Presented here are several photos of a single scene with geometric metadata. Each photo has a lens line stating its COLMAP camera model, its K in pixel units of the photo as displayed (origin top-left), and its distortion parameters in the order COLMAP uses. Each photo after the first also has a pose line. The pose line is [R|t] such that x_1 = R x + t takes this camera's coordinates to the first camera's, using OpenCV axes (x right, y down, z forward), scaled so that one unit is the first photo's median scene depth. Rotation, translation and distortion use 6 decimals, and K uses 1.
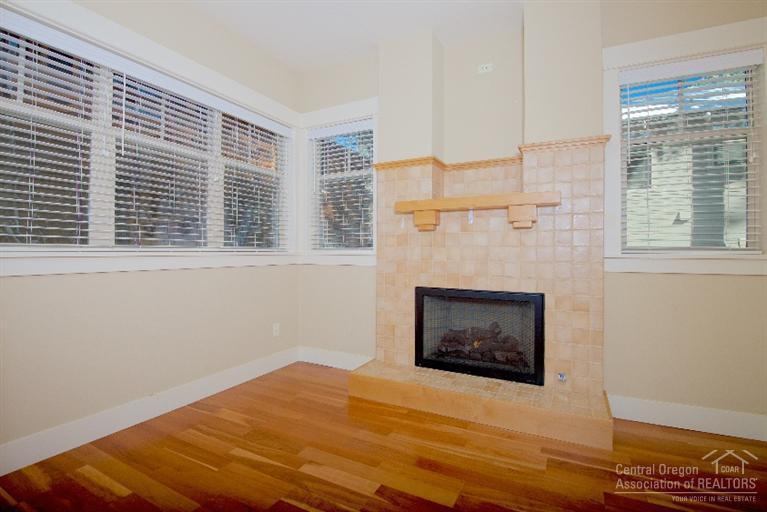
lens RADIAL K [[366.8, 0, 383.5], [0, 366.8, 256.0], [0, 0, 1]] dist [0.000130, 0.000101]
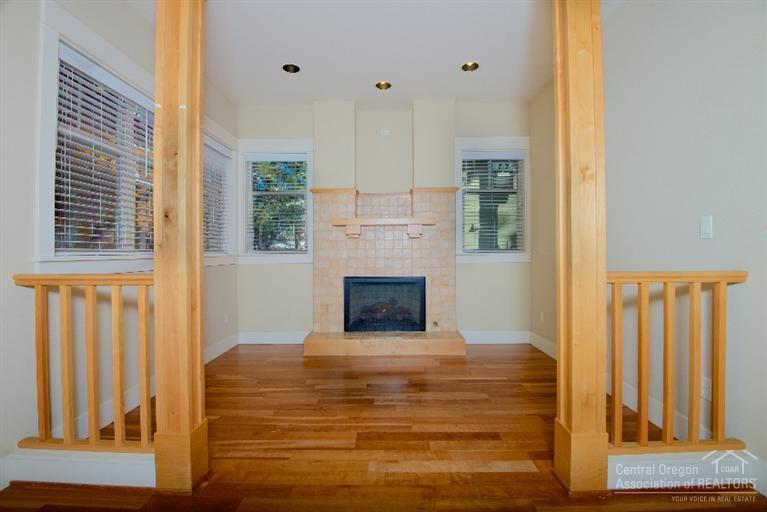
lens RADIAL K [[366.8, 0, 383.5], [0, 366.8, 256.0], [0, 0, 1]] dist [0.000130, 0.000101]
pose [[0.894663, -0.012562, 0.446565, -0.428737], [0.011540, 0.999921, 0.005007, -0.003682], [-0.446593, 0.000674, 0.894737, -0.374228]]
